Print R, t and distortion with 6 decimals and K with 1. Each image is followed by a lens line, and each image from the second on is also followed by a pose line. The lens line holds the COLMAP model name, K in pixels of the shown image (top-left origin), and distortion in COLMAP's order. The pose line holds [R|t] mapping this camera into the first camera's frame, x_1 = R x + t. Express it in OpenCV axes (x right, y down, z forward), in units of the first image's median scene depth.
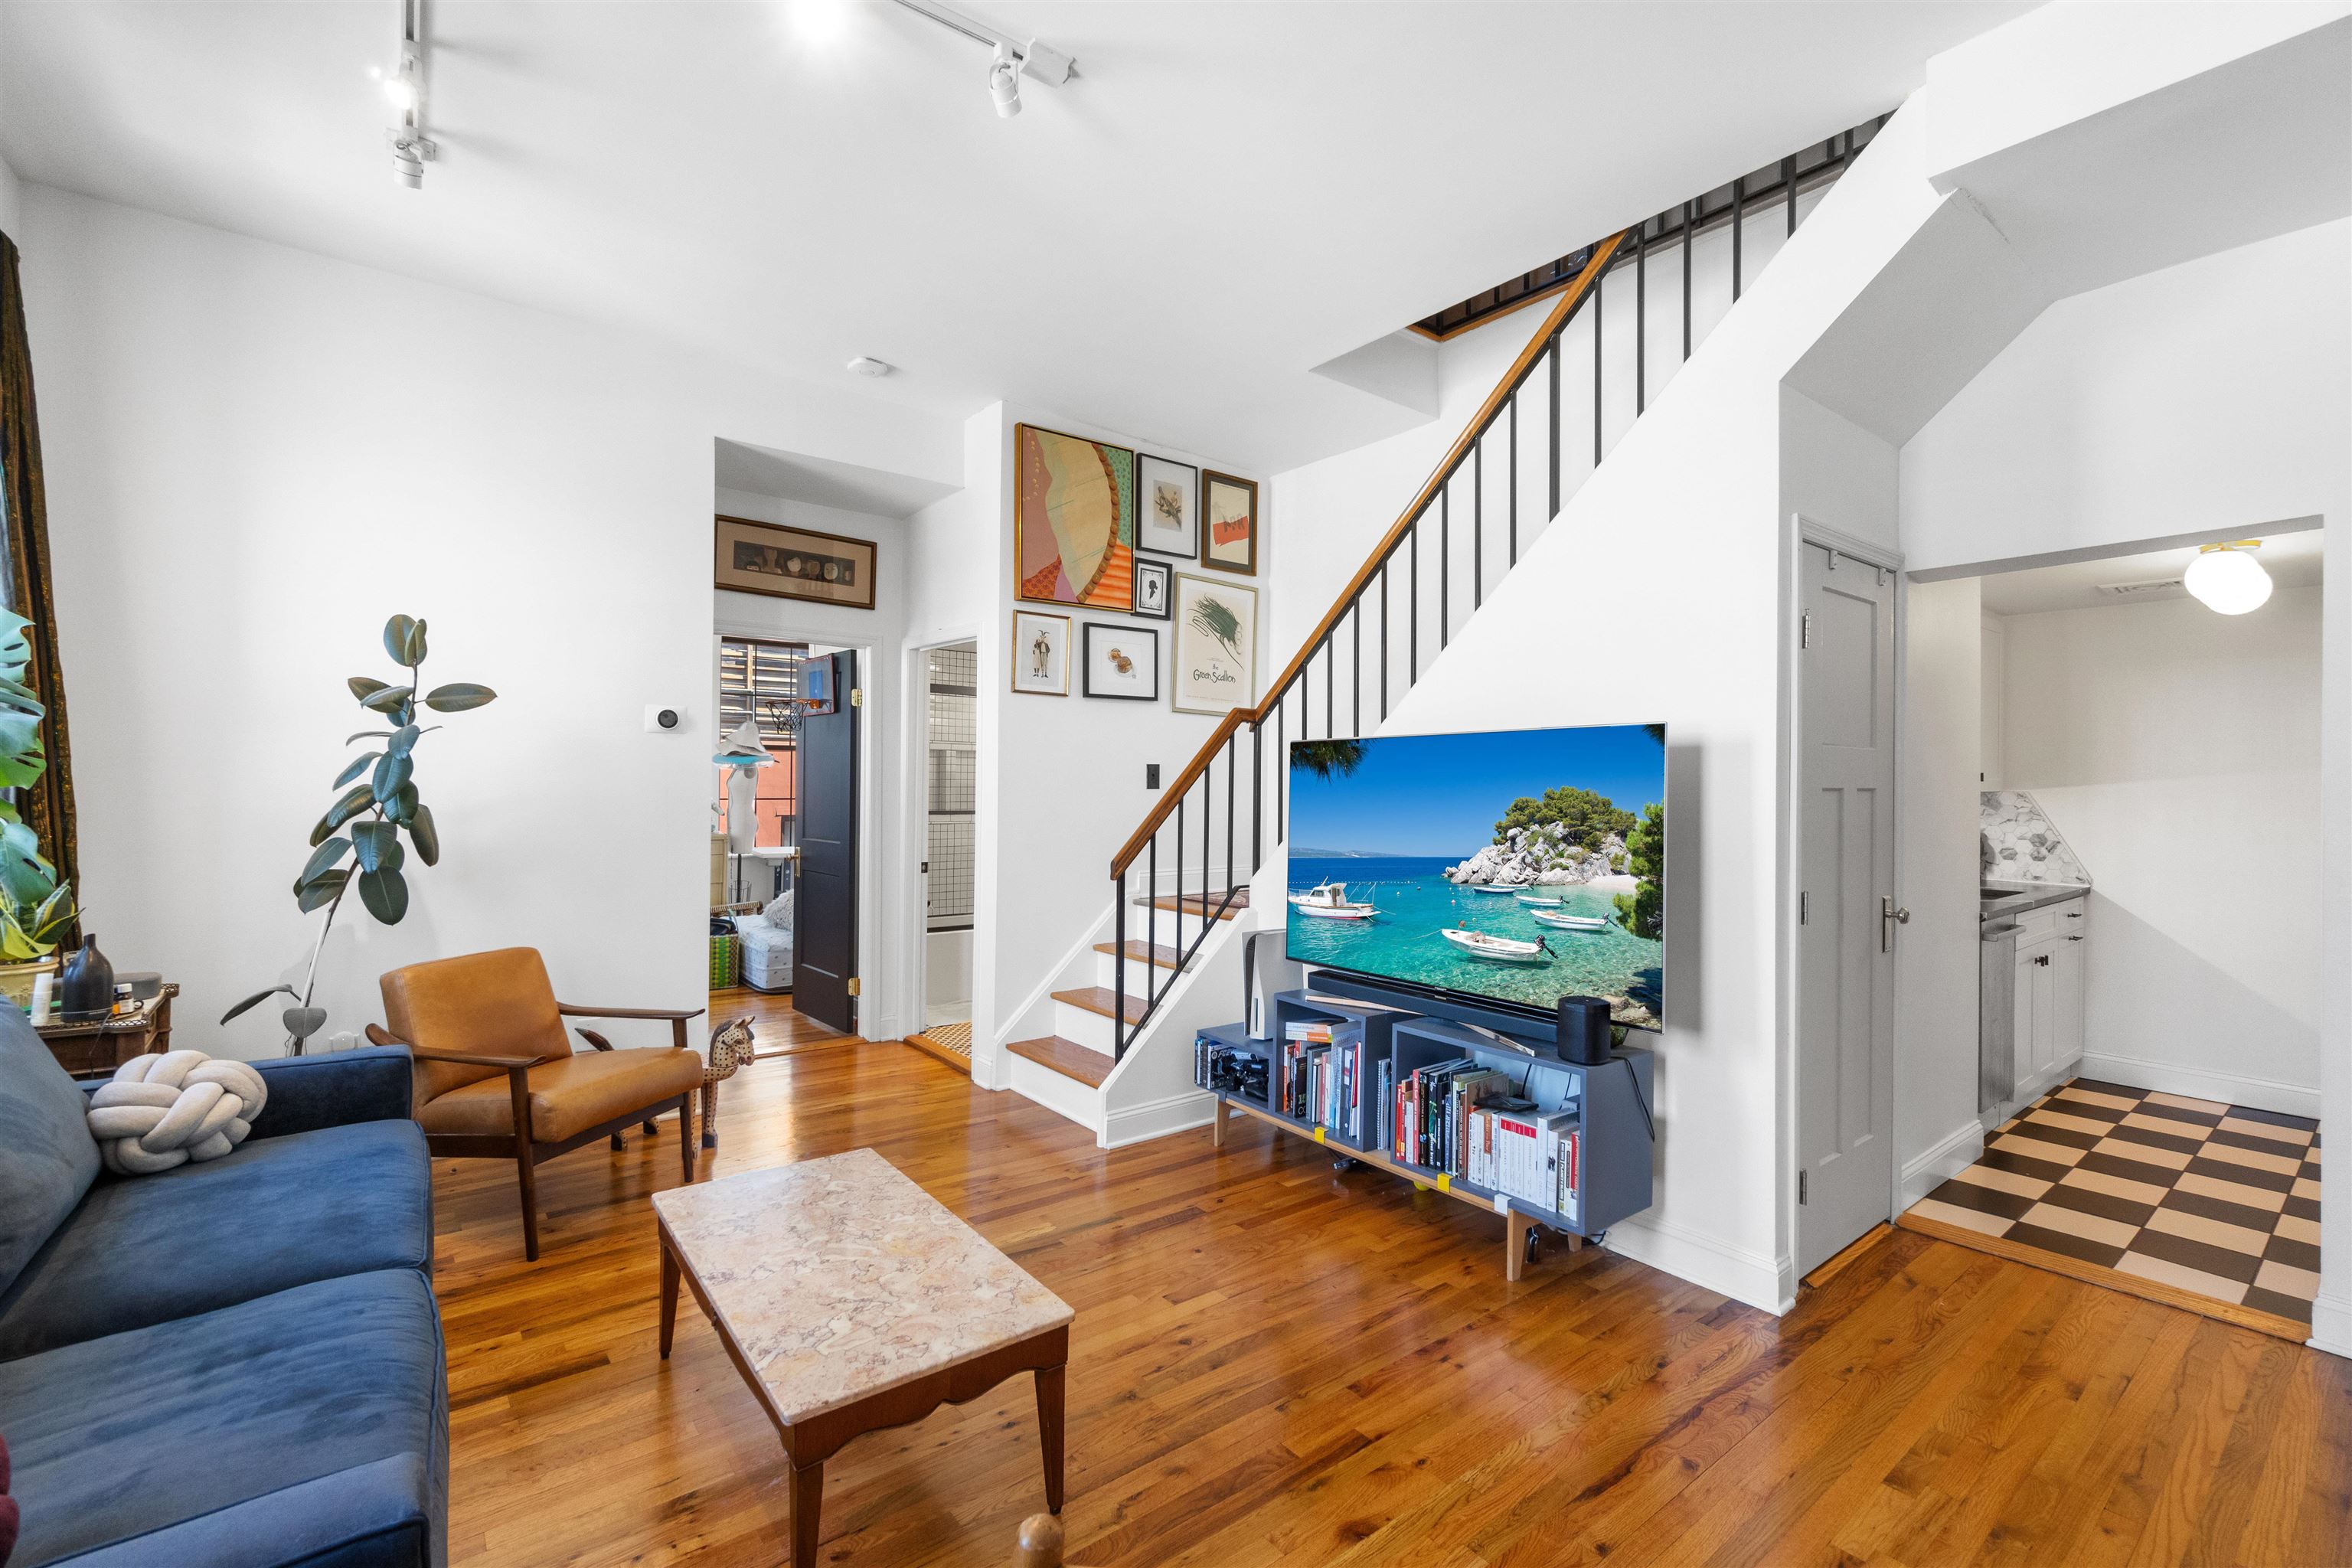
lens RADIAL K [[1005.8, 0, 1173.2], [0, 1005.8, 774.9], [0, 0, 1]] dist [-0.006758, 0.001558]
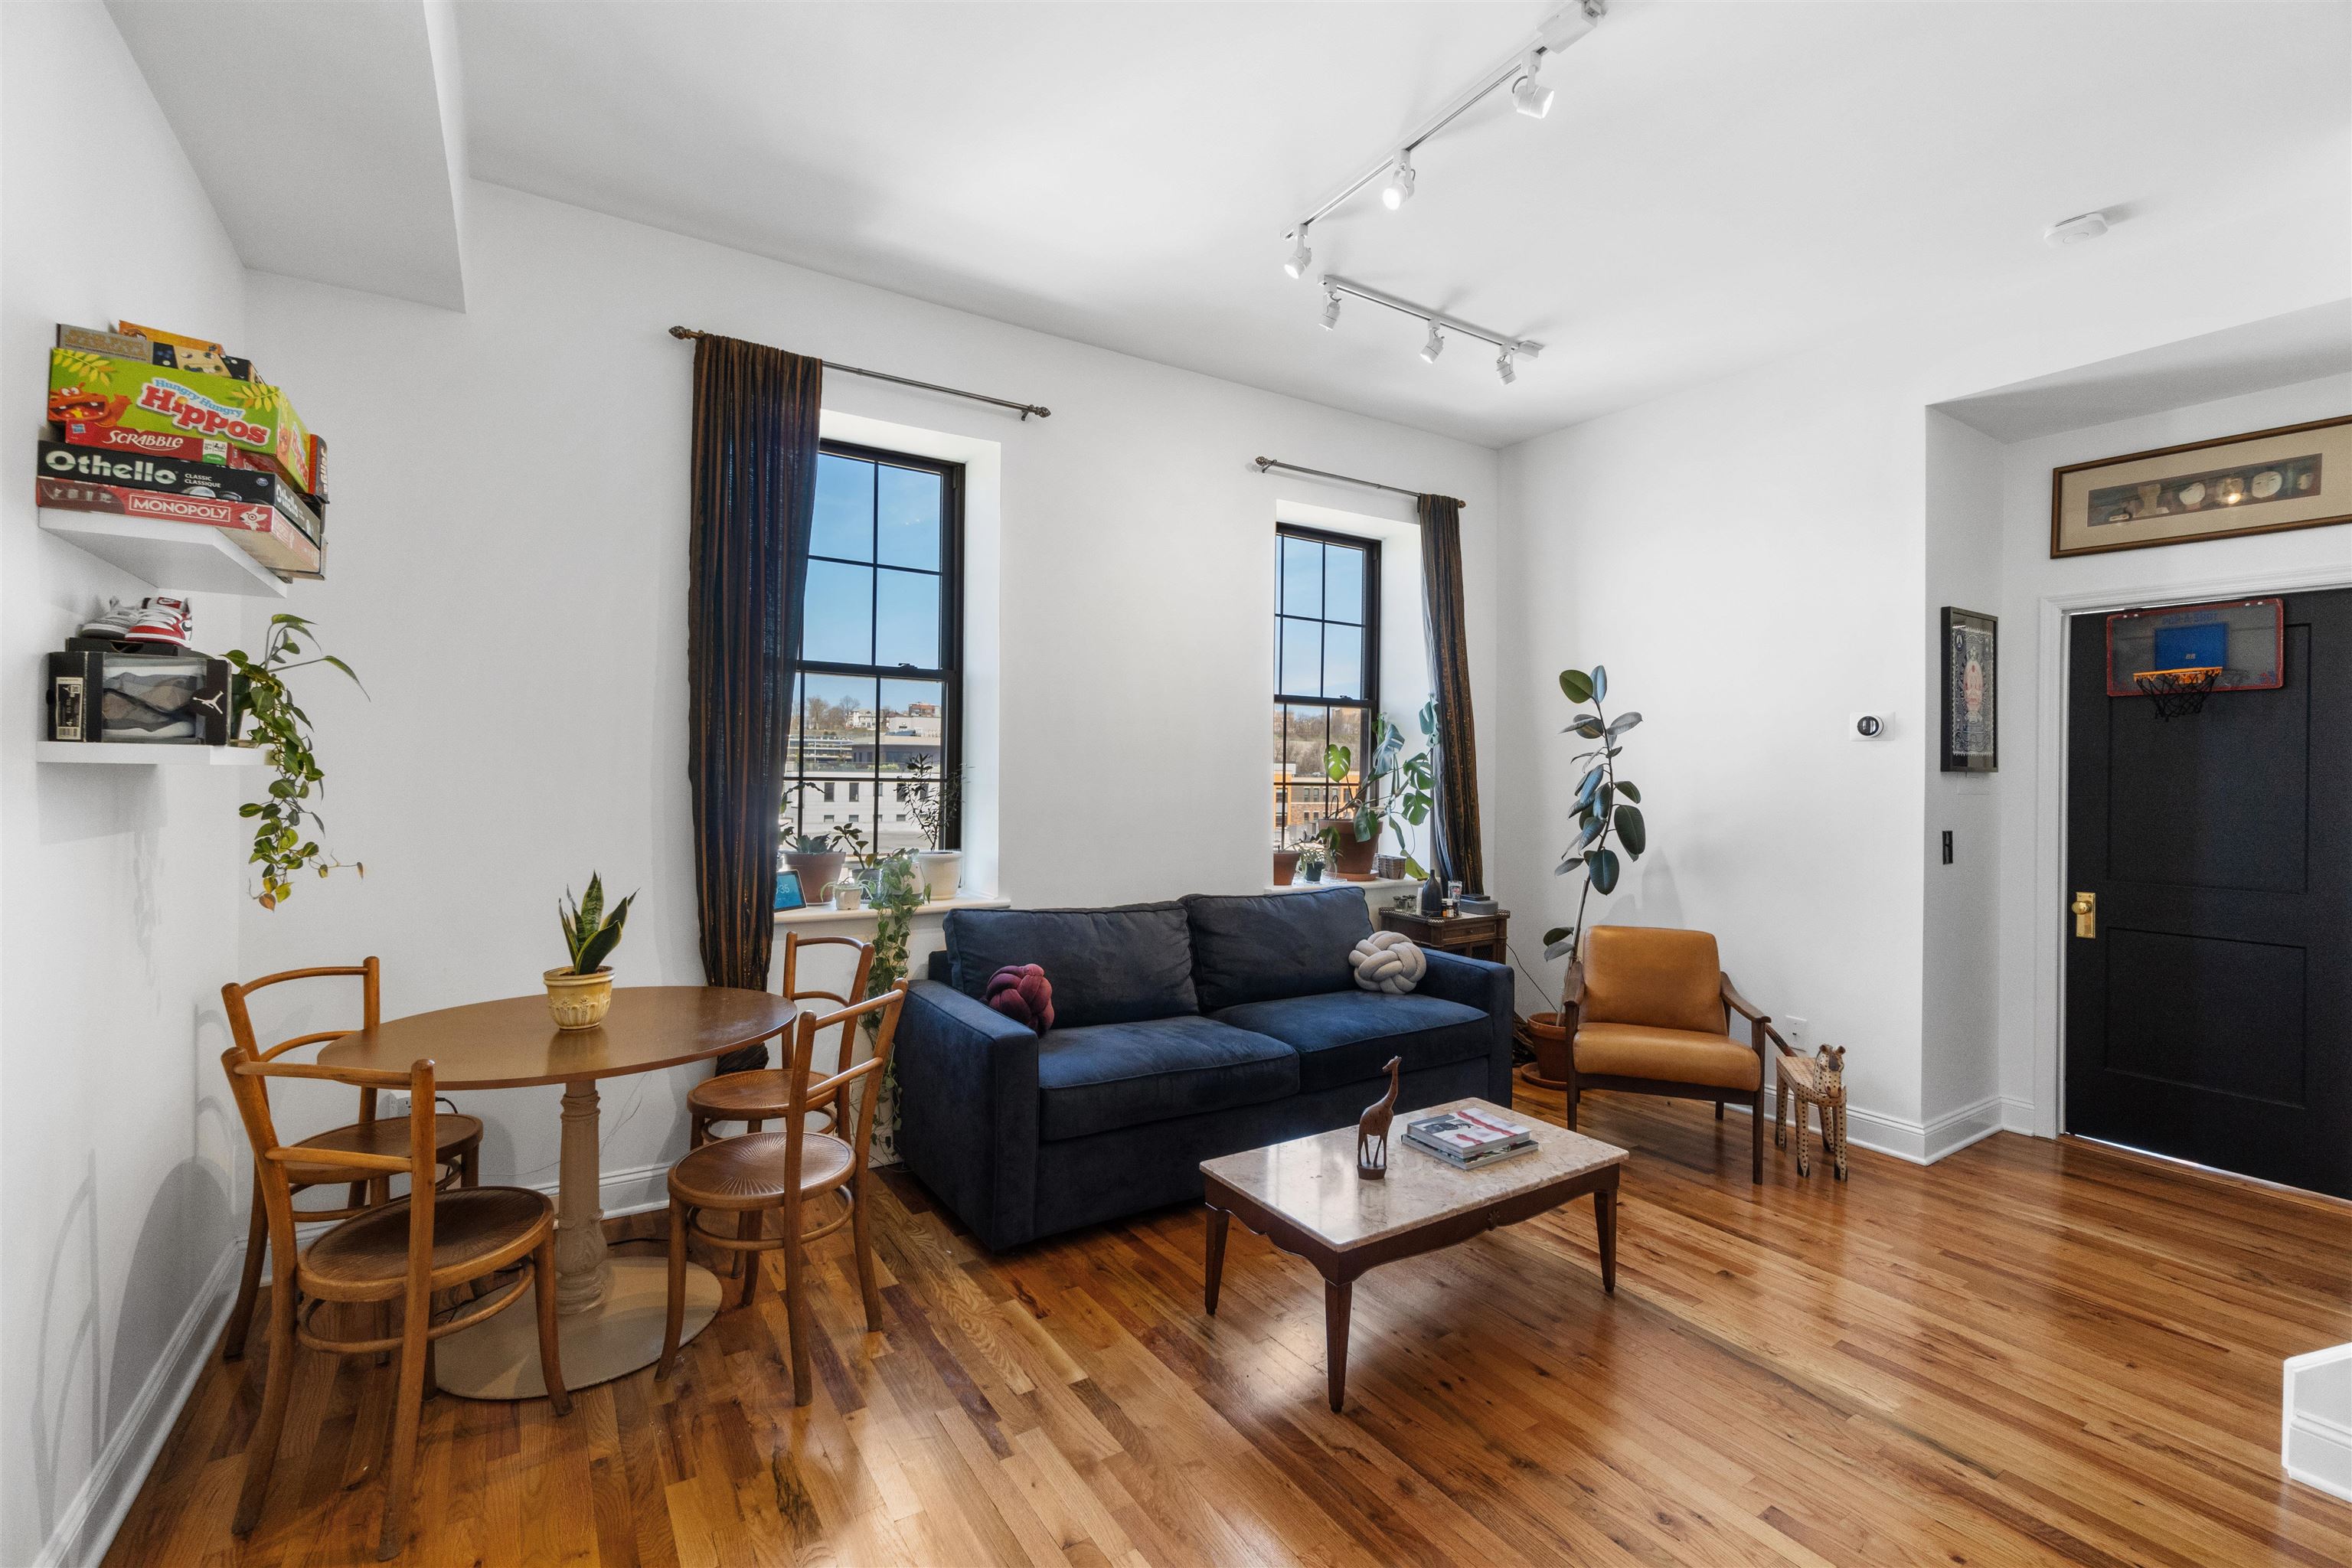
lens RADIAL K [[1005.8, 0, 1173.2], [0, 1005.8, 774.9], [0, 0, 1]] dist [-0.006758, 0.001558]
pose [[-0.089751, -0.017616, -0.995808, 0.698932], [-0.009074, 0.999817, -0.016869, 0.017121], [0.995923, 0.007522, -0.089894, 0.601079]]
